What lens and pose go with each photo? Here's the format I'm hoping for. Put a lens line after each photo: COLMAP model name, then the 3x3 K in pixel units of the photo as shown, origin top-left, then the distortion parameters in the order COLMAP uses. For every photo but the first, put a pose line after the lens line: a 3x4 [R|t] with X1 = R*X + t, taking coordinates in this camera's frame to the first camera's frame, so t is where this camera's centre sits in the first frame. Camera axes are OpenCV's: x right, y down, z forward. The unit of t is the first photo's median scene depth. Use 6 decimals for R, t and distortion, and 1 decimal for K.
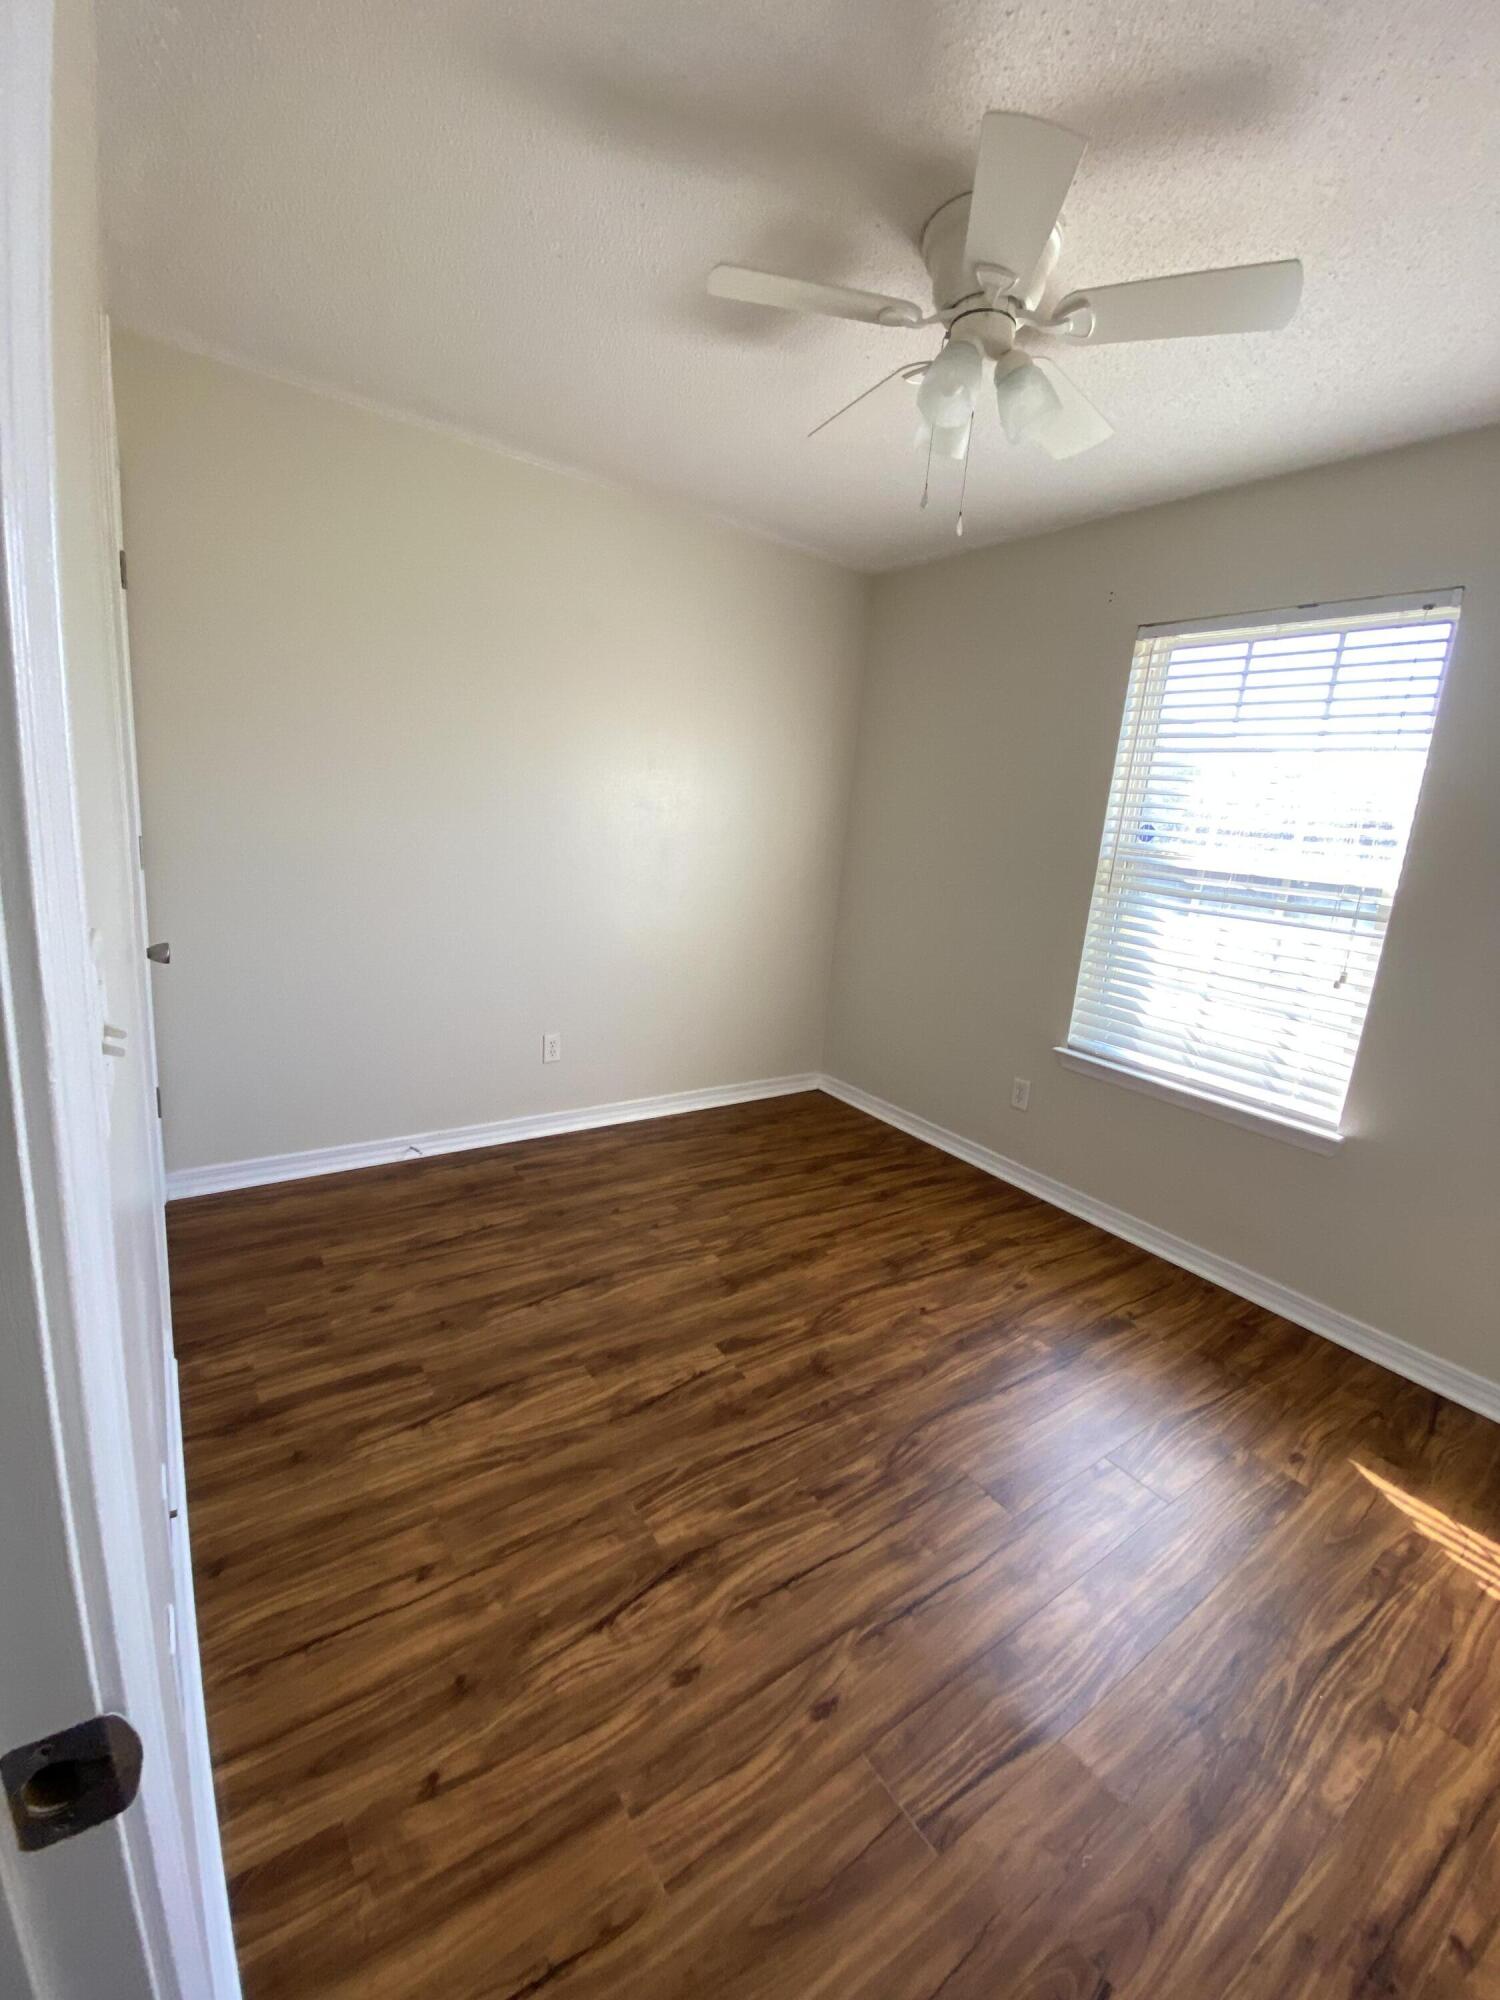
lens RADIAL K [[815.6, 0, 750.0], [0, 815.6, 1000.0], [0, 0, 1]] dist [0.049739, -0.029446]
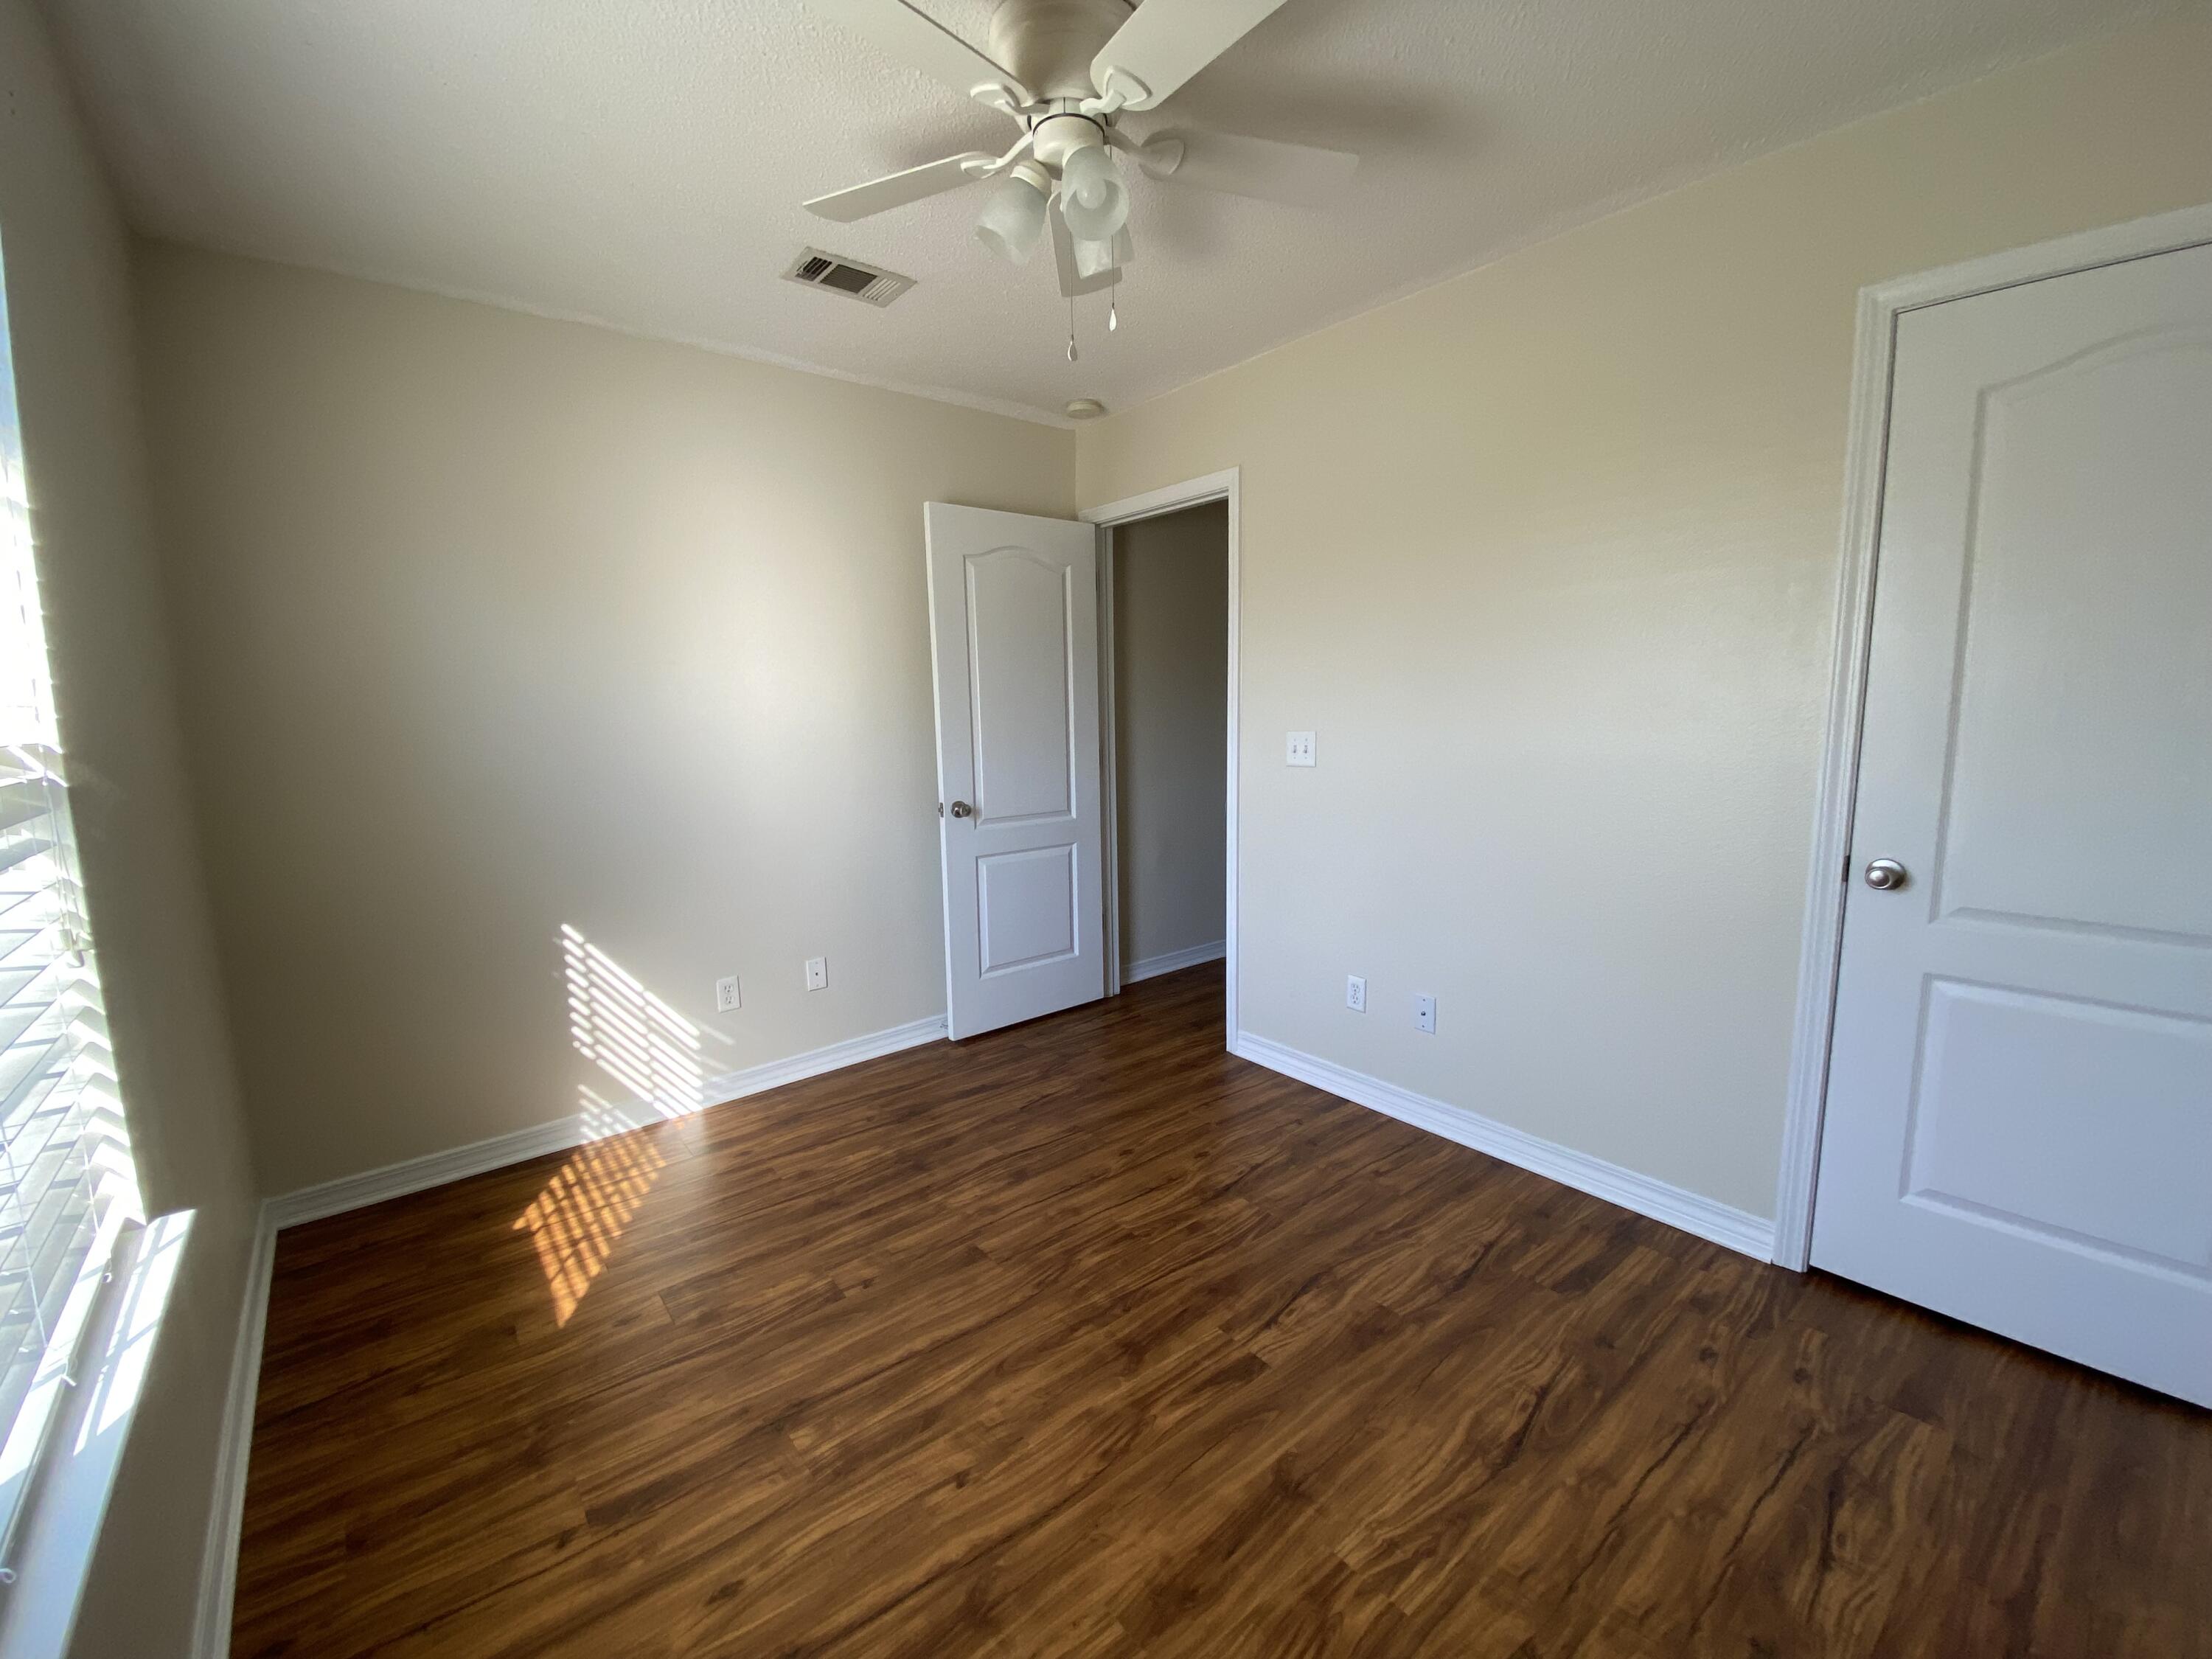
lens RADIAL K [[902.1, 0, 1090.5], [0, 902.1, 825.5], [0, 0, 1]] dist [0.049739, -0.029446]
pose [[-0.996213, -0.062530, -0.060407, 0.218441], [-0.079611, 0.935322, 0.344723, -0.354992], [0.034945, 0.348227, -0.936759, 1.703725]]
